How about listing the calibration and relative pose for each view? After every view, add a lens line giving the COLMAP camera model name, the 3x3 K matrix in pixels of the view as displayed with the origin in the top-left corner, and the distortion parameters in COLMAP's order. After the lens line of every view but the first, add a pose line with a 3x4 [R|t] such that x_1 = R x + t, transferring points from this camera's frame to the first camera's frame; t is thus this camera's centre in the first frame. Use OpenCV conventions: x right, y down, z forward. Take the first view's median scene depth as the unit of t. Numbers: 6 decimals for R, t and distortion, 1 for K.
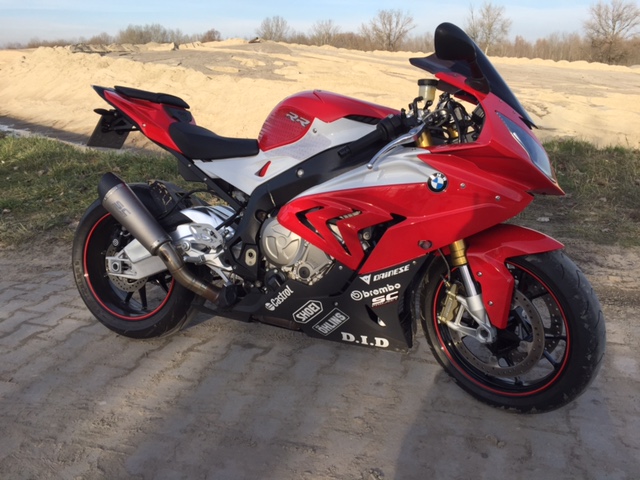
lens RADIAL K [[488.3, 0, 320.0], [0, 488.3, 240.0], [0, 0, 1]] dist [0.026844, -0.001831]
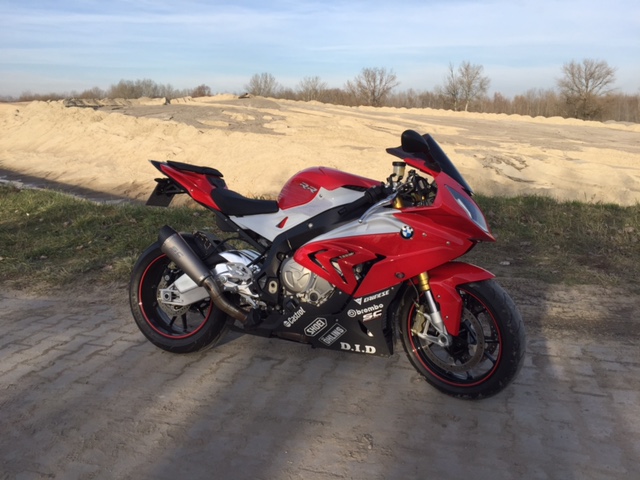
lens RADIAL K [[488.3, 0, 320.0], [0, 488.3, 240.0], [0, 0, 1]] dist [0.026844, -0.001831]
pose [[0.999664, -0.000683, 0.025911, -0.043984], [0.003282, 0.994942, -0.100398, 0.039603], [-0.025711, 0.100450, 0.994610, -0.343856]]
